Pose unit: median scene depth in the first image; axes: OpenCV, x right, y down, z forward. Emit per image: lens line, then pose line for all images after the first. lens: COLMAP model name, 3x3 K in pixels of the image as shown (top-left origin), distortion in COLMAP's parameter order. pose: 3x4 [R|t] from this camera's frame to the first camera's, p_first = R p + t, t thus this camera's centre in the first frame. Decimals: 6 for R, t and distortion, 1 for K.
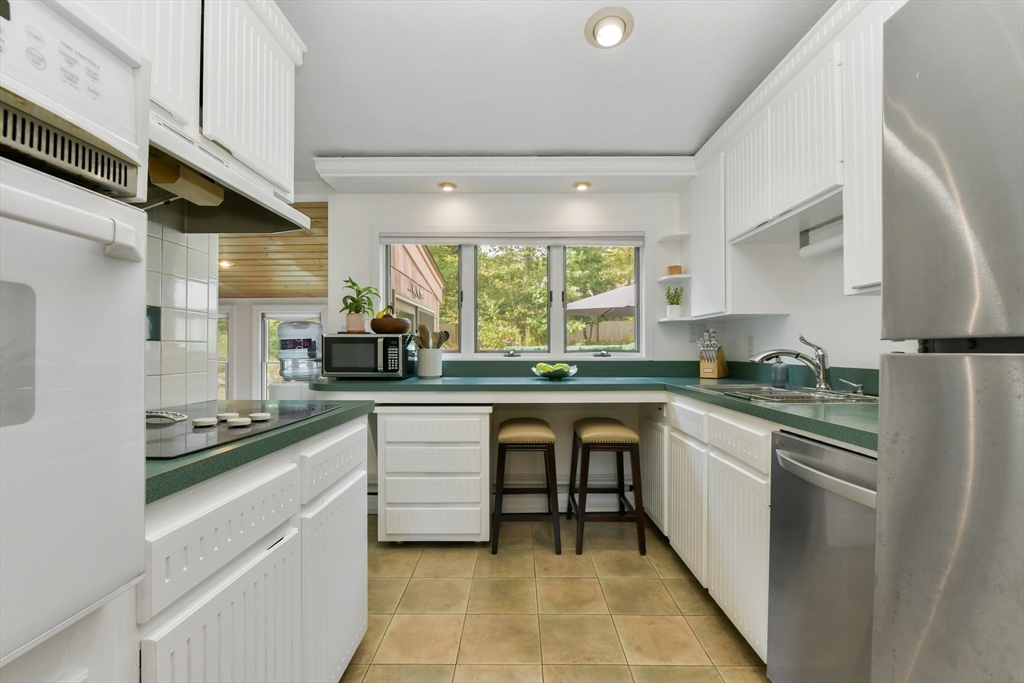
lens RADIAL K [[452.1, 0, 517.0], [0, 452.1, 345.8], [0, 0, 1]] dist [-0.001464, -0.000053]
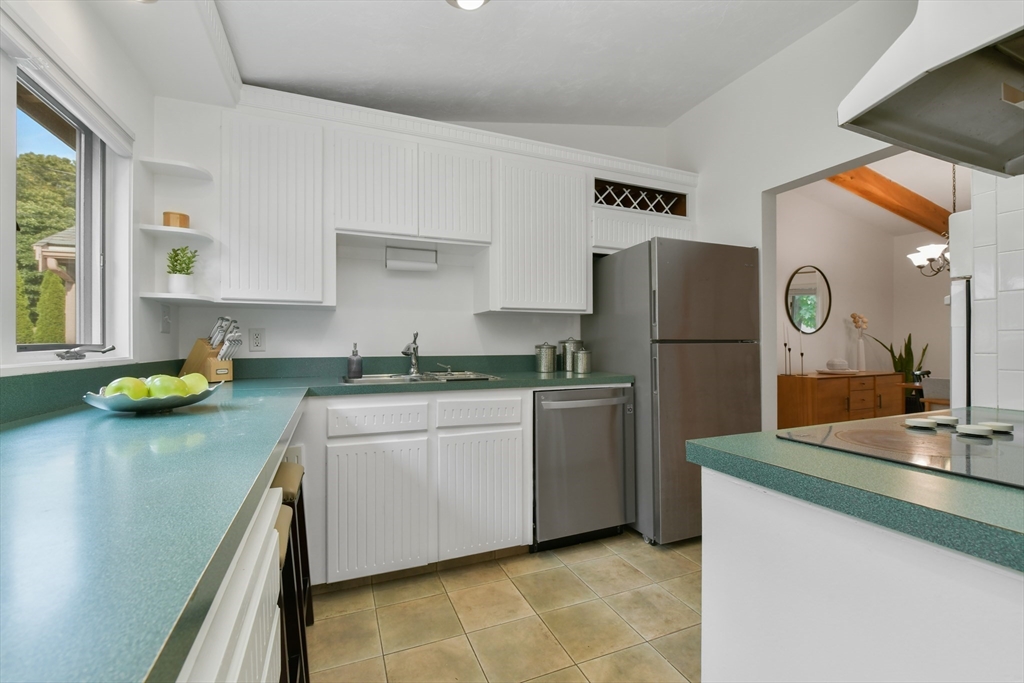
lens RADIAL K [[434.8, 0, 517.8], [0, 434.8, 341.5], [0, 0, 1]] dist [-0.015066, 0.001044]
pose [[-0.386217, 0.001330, 0.922407, -0.474232], [-0.002117, 0.999995, -0.002328, 0.008361], [-0.922405, -0.002852, -0.386213, 0.930131]]
